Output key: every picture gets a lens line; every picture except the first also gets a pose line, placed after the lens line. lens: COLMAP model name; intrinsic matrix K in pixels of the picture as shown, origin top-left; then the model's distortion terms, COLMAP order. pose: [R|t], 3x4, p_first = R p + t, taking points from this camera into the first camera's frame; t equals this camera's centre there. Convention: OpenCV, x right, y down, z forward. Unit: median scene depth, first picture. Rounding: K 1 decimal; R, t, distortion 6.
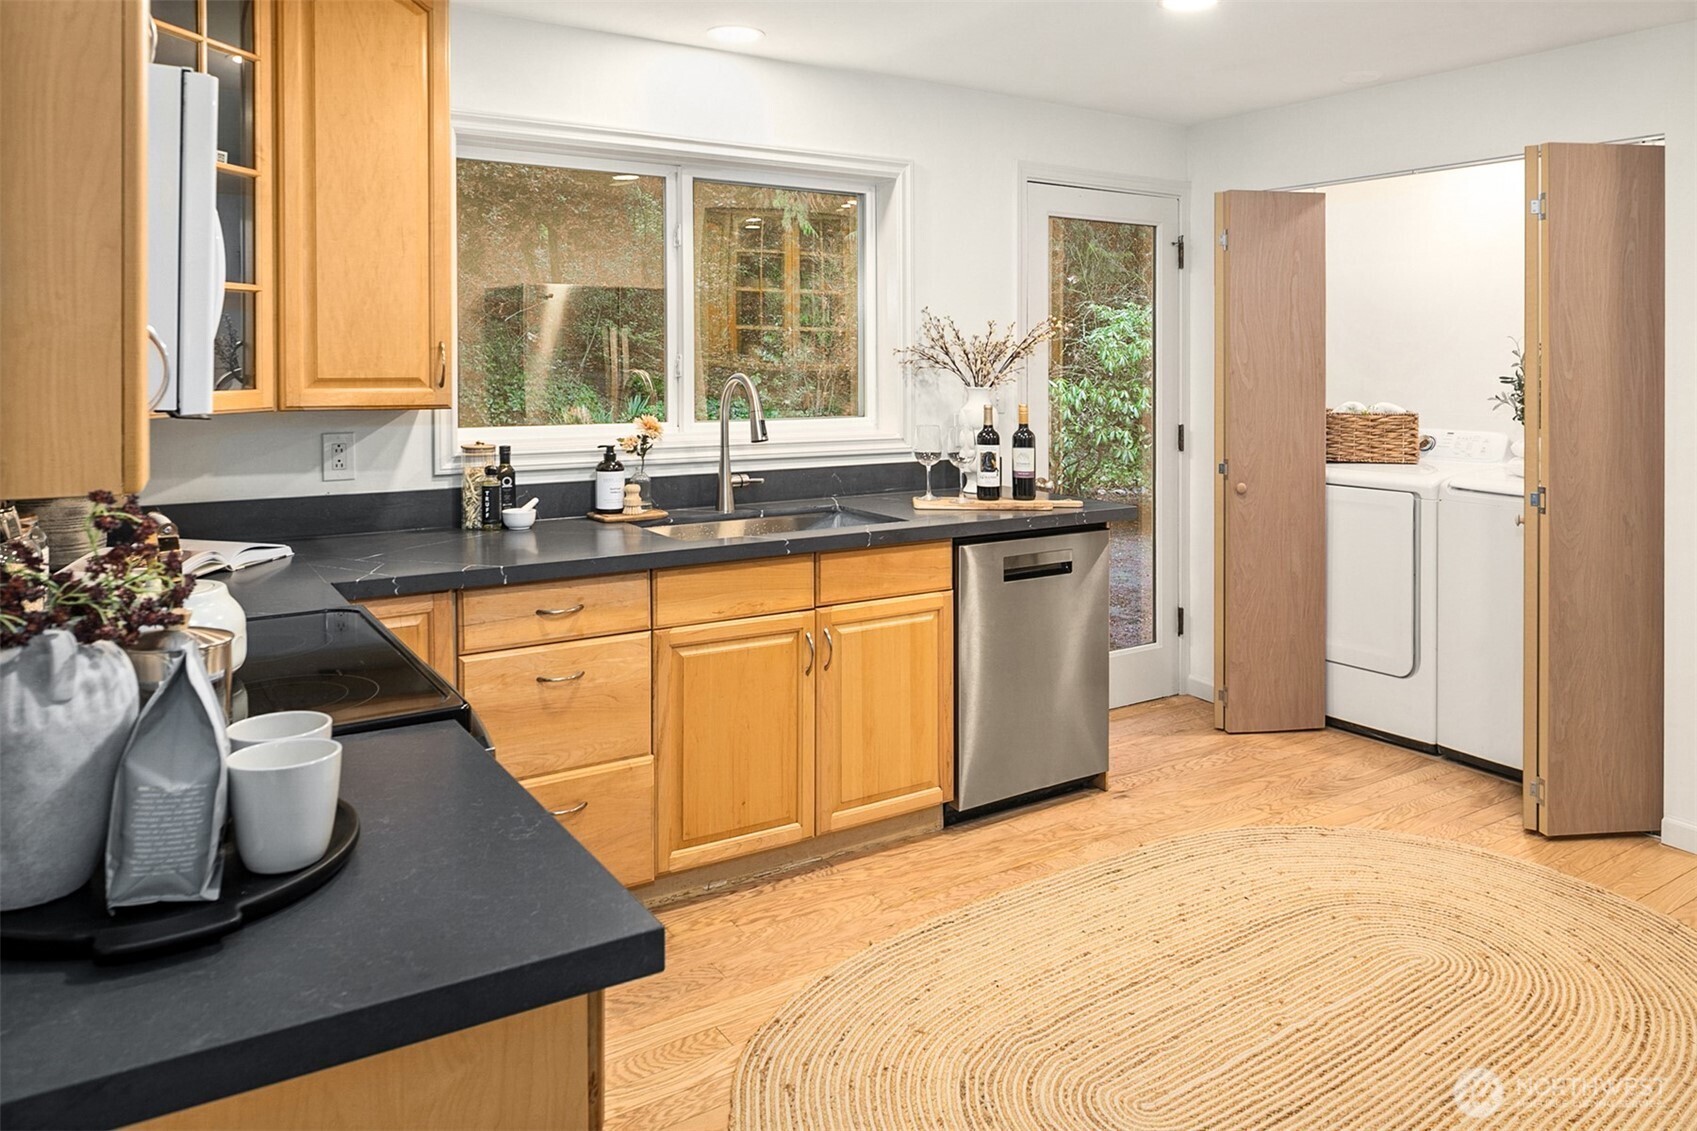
lens RADIAL K [[1061.8, 0, 850.4], [0, 1061.8, 361.1], [0, 0, 1]] dist [-0.006904, 0.000985]
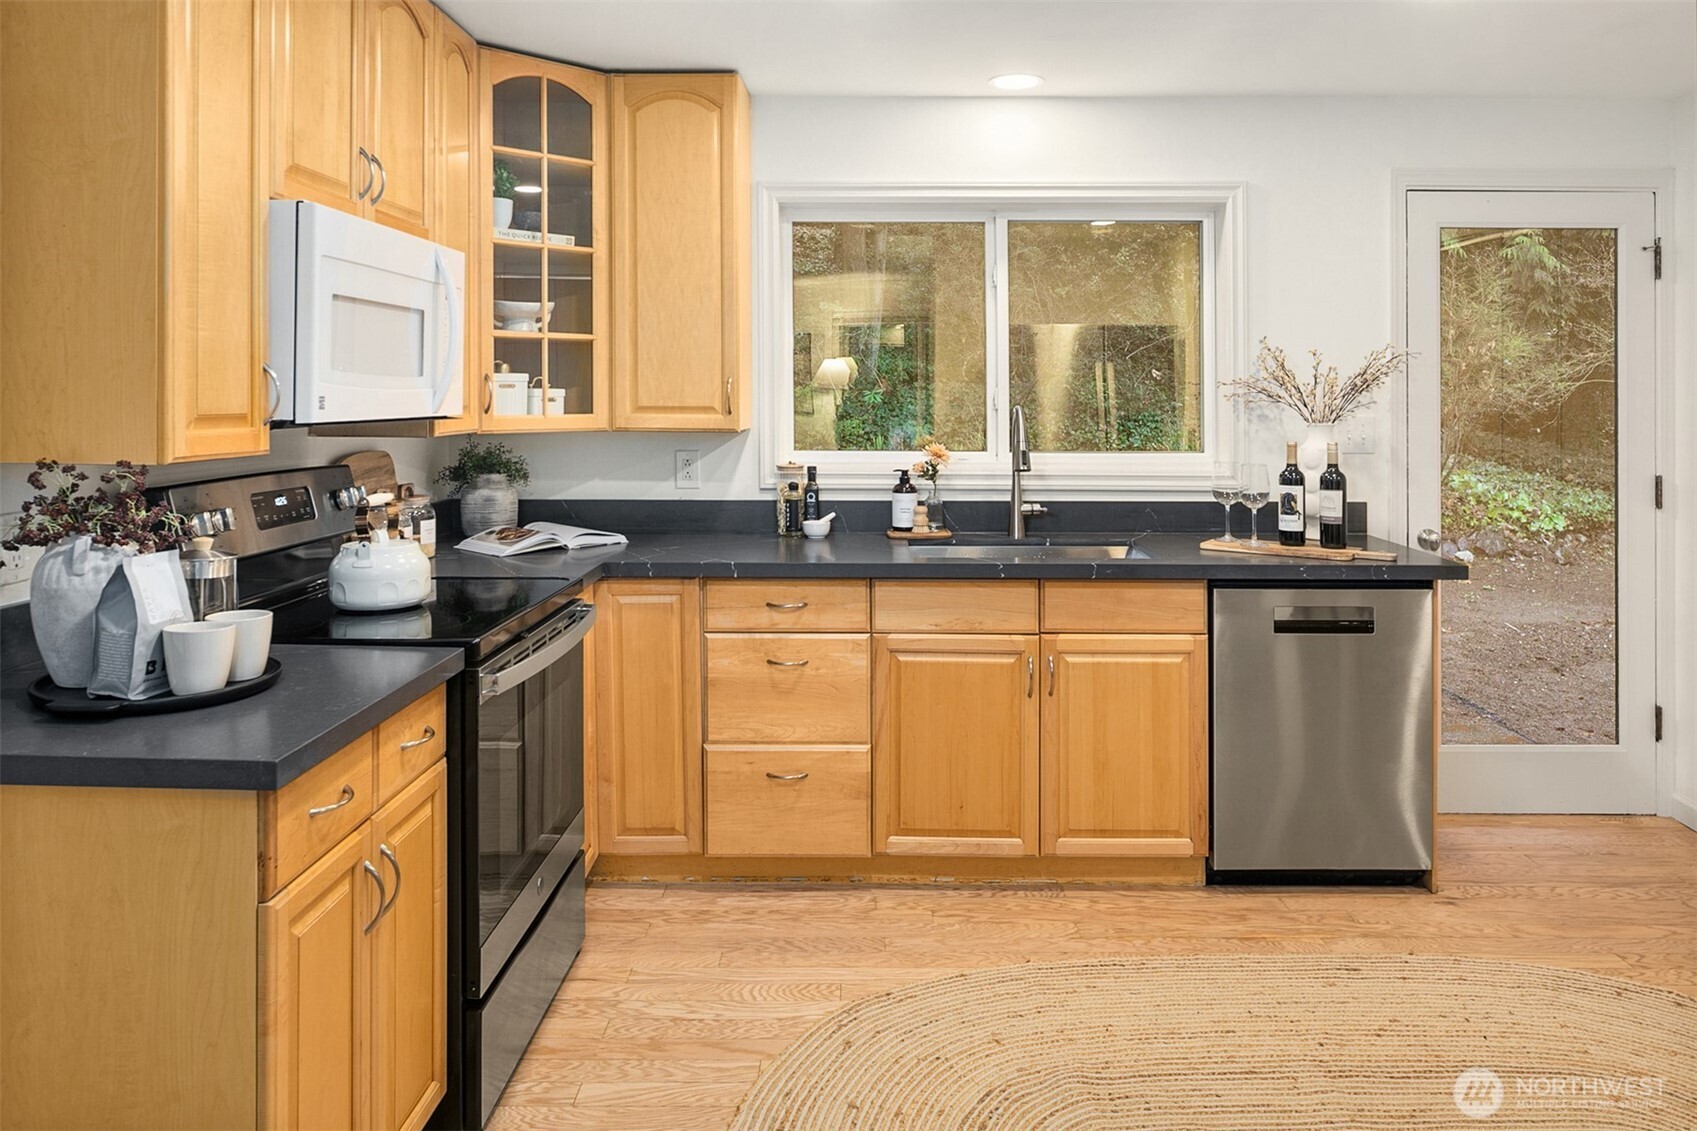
lens RADIAL K [[1079.5, 0, 928.7], [0, 1079.5, 394.5], [0, 0, 1]] dist [-0.001194, -0.001595]
pose [[0.861893, -0.000142, -0.507091, 0.399511], [-0.002033, 0.999991, -0.003736, 0.005299], [0.507087, 0.004251, 0.861885, 0.042642]]
